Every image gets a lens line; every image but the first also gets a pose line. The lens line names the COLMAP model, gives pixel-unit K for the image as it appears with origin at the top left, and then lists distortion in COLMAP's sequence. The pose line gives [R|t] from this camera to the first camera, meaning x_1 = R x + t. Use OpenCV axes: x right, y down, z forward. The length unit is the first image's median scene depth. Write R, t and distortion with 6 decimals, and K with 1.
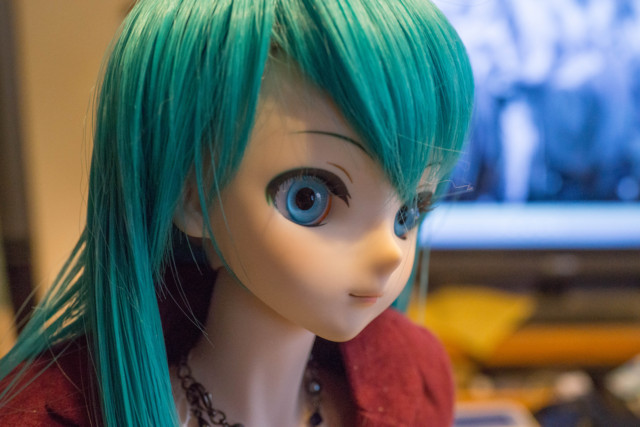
lens RADIAL K [[651.6, 0, 320.0], [0, 651.6, 213.5], [0, 0, 1]] dist [-0.118426, -0.004716]
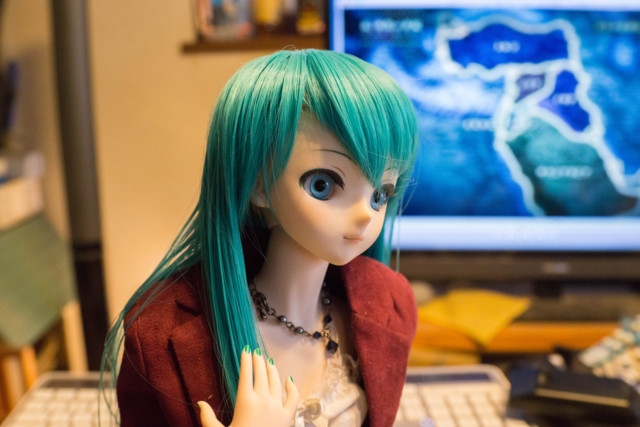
lens RADIAL K [[651.6, 0, 320.0], [0, 651.6, 213.5], [0, 0, 1]] dist [-0.118426, -0.004716]
pose [[0.998366, 0.005807, -0.056841, 0.085669], [-0.007890, 0.999302, -0.036501, 0.129278], [0.056590, 0.036890, 0.997716, -0.894529]]
